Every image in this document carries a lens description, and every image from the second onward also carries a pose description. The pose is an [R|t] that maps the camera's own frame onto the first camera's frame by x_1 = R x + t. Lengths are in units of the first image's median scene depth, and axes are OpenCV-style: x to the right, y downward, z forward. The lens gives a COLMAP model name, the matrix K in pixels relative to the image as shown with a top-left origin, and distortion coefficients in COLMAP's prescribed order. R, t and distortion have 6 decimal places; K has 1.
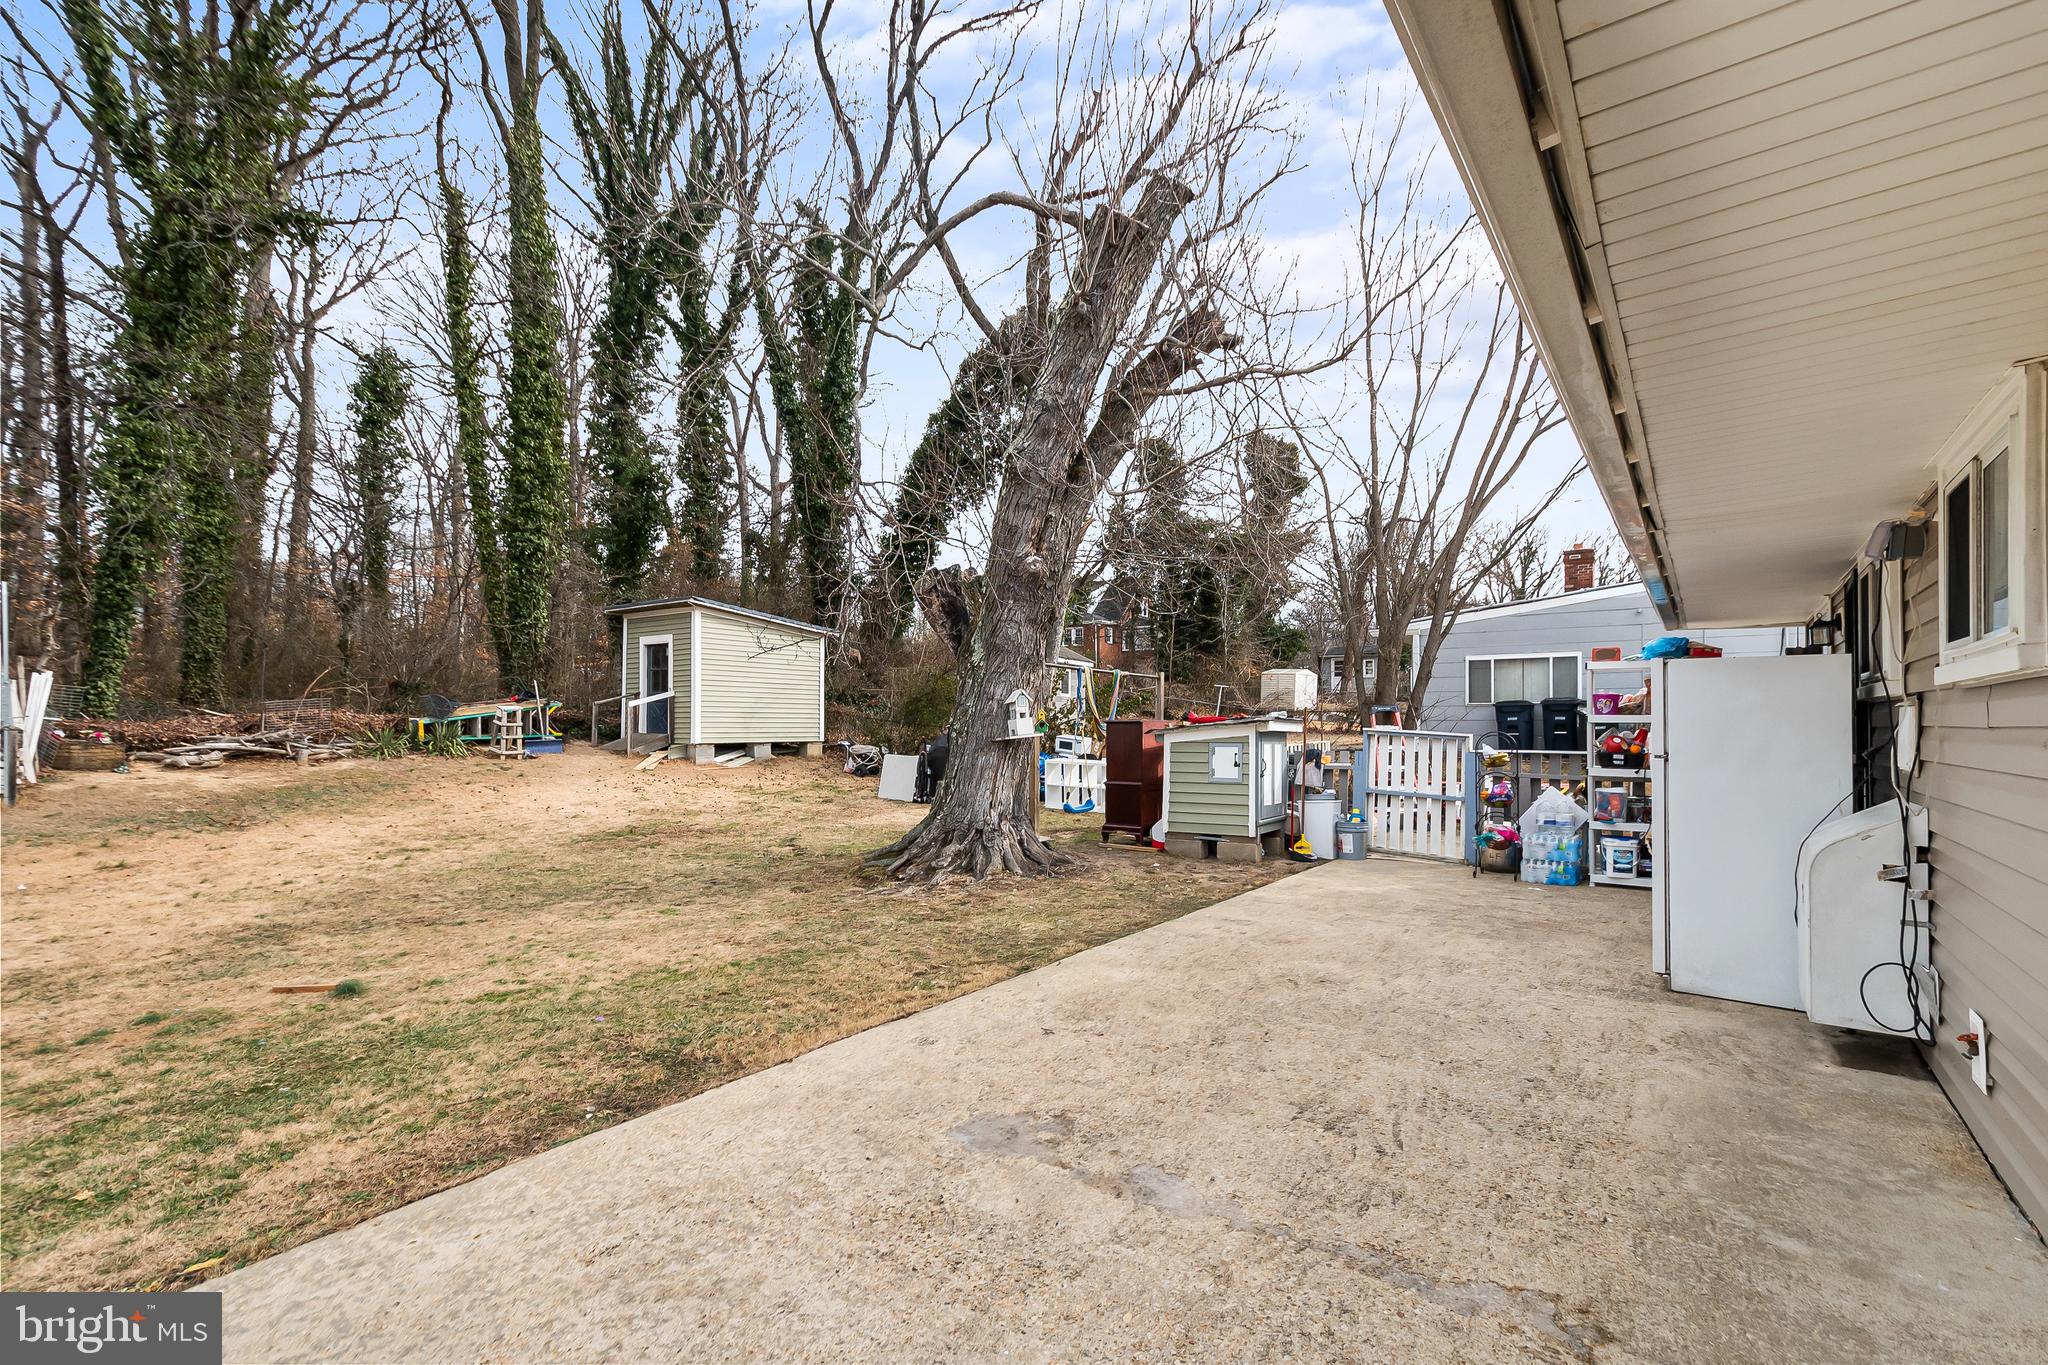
lens RADIAL K [[907.8, 0, 1028.9], [0, 907.8, 707.6], [0, 0, 1]] dist [0.010152, -0.001079]
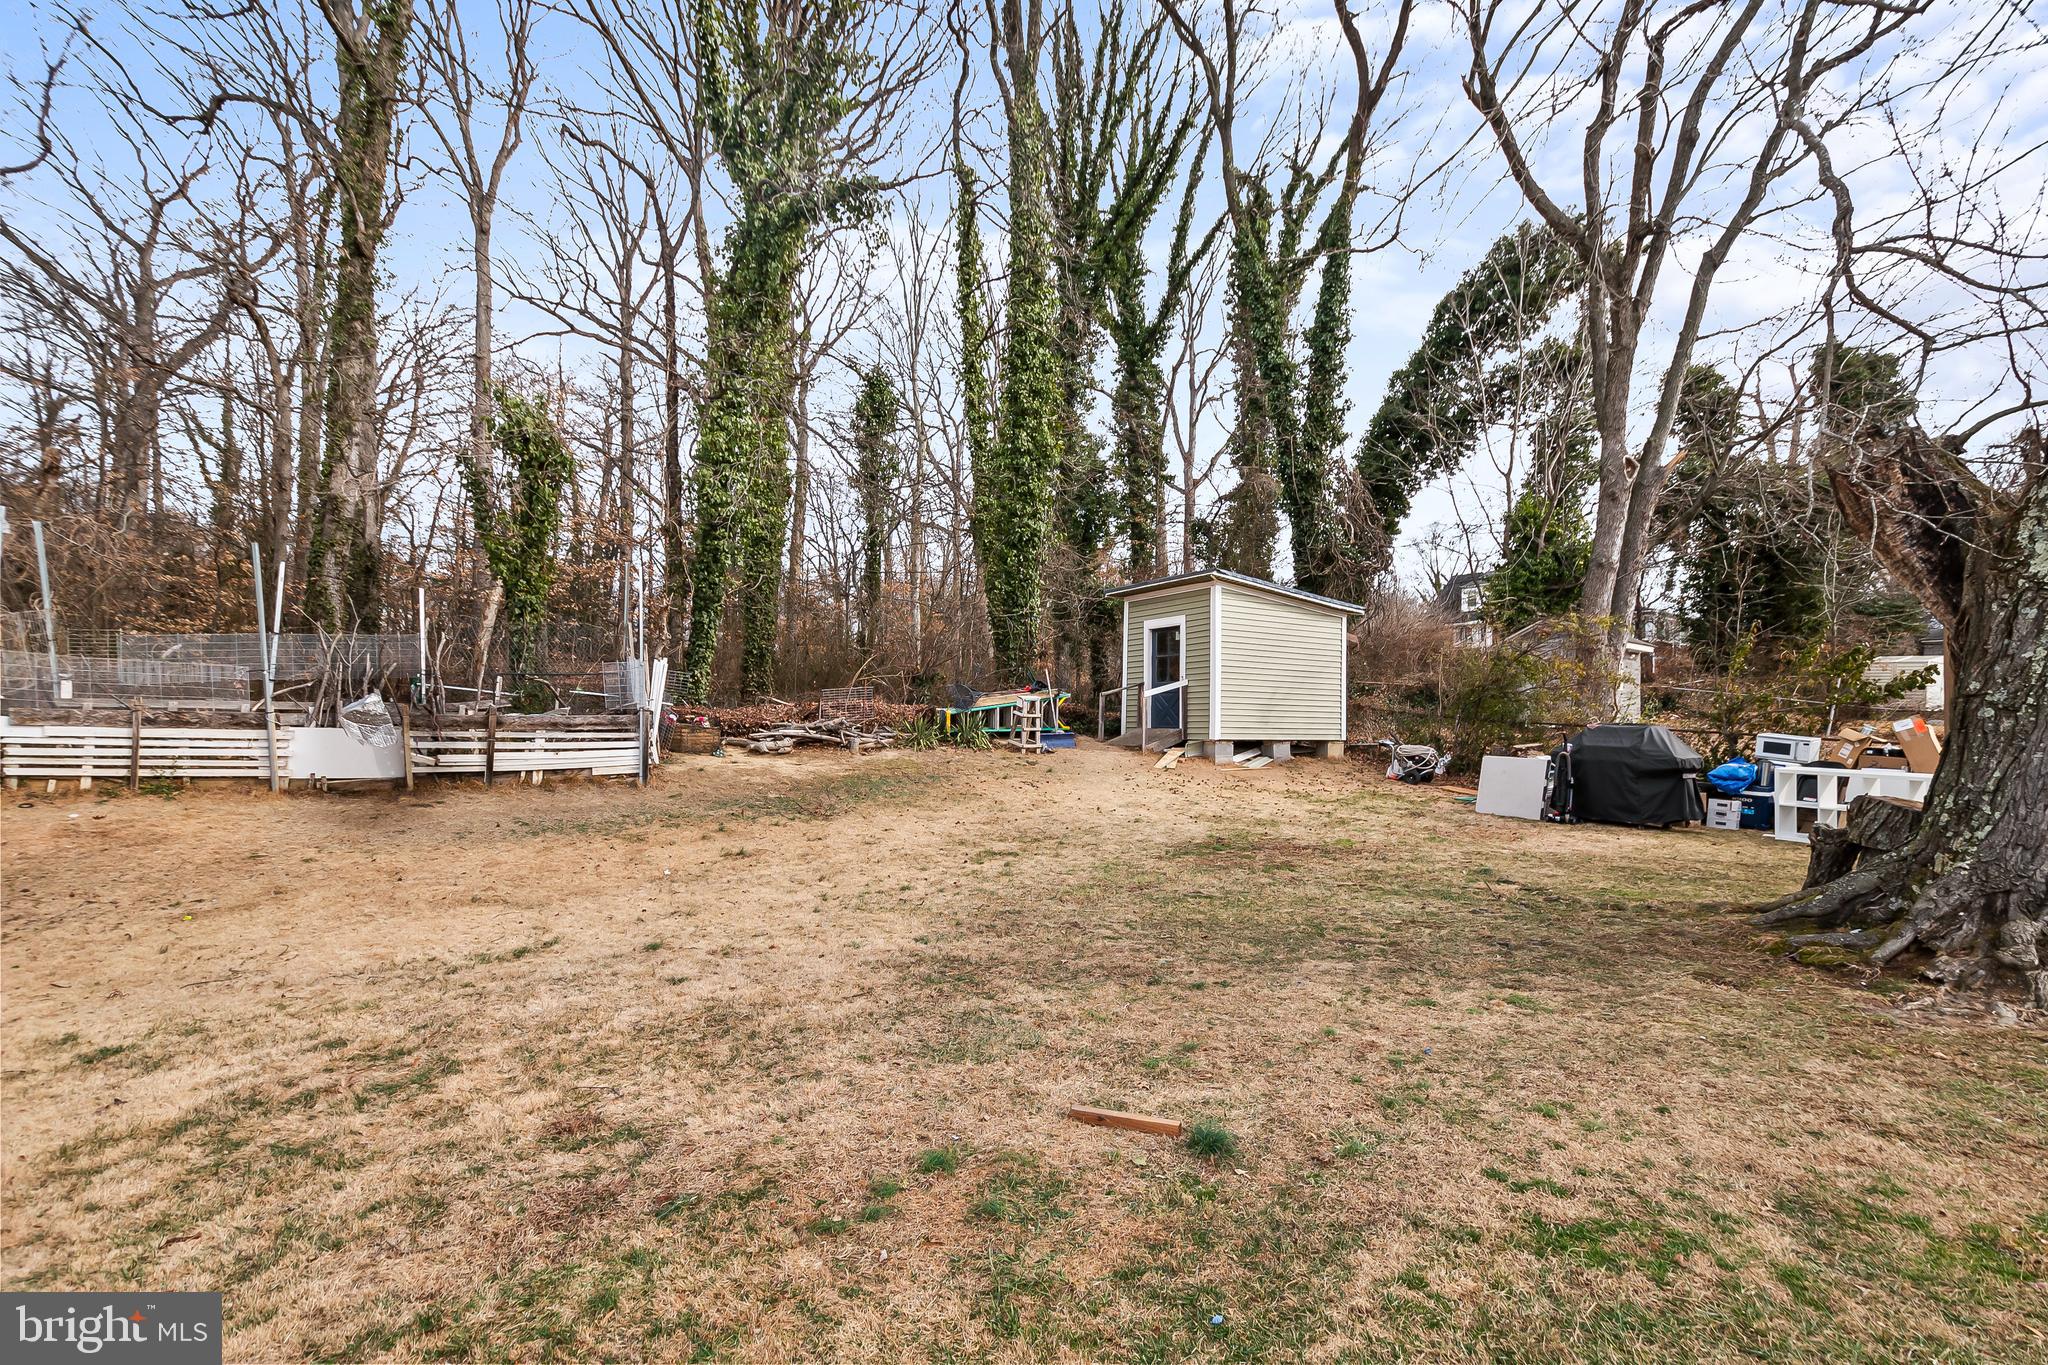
lens RADIAL K [[903.6, 0, 1045.0], [0, 903.6, 712.8], [0, 0, 1]] dist [0.008730, 0.000042]
pose [[0.927548, 0.003093, -0.373690, -0.197722], [-0.004099, 0.999990, -0.001898, 0.016281], [0.373681, 0.003292, 0.927552, 0.143137]]
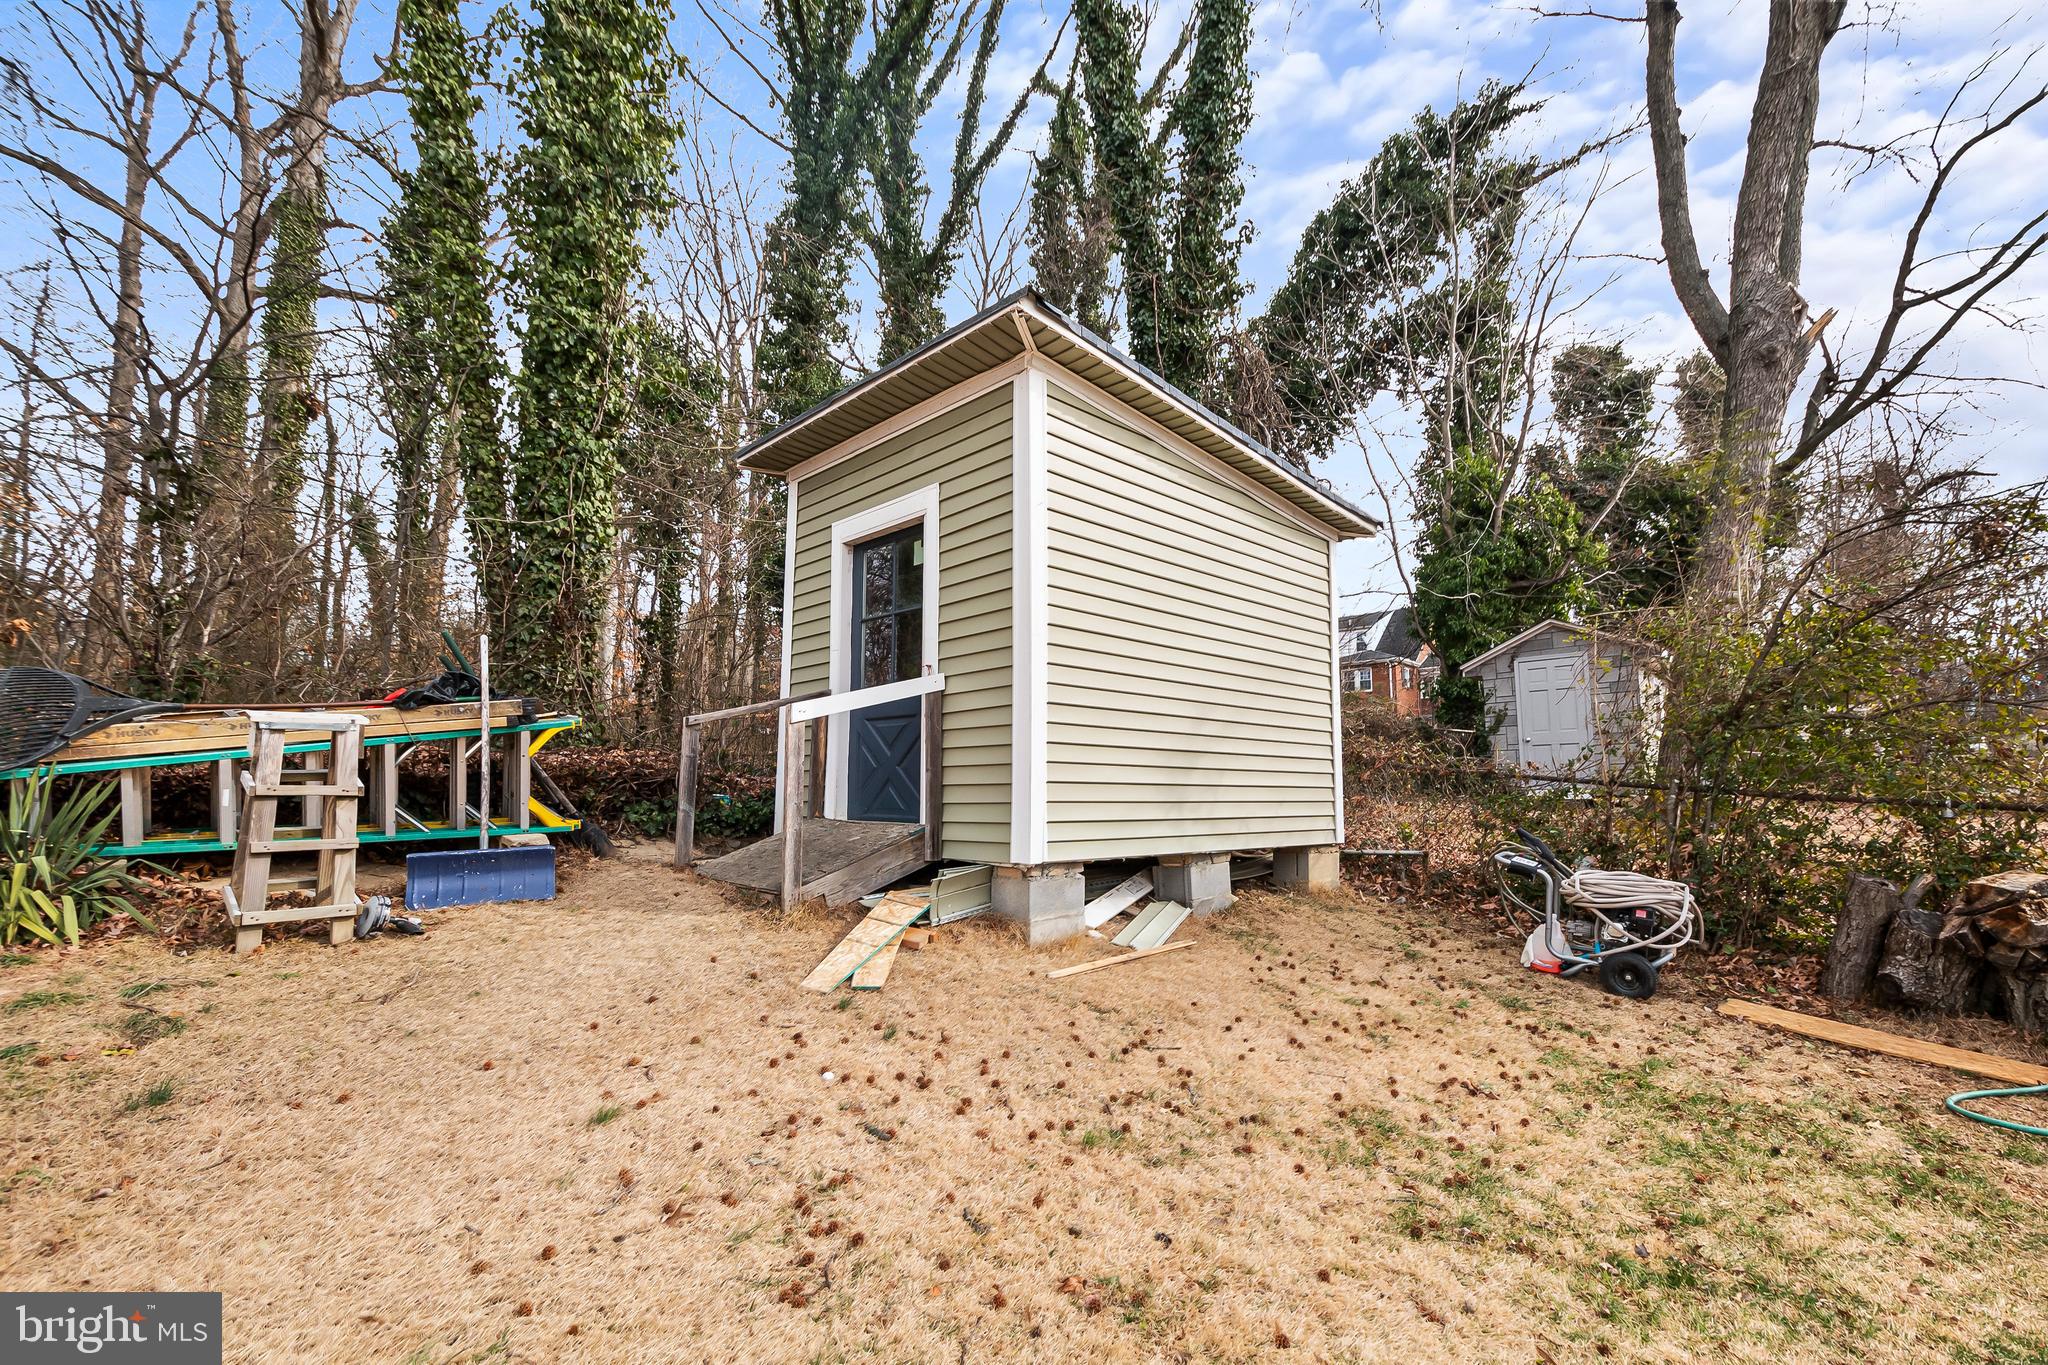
lens RADIAL K [[903.6, 0, 1045.0], [0, 903.6, 712.8], [0, 0, 1]] dist [0.008730, 0.000042]
pose [[0.986899, -0.011262, -0.160949, -0.323103], [-0.000256, 0.997450, -0.071364, 0.014422], [0.161342, 0.070471, 0.984379, 0.748440]]
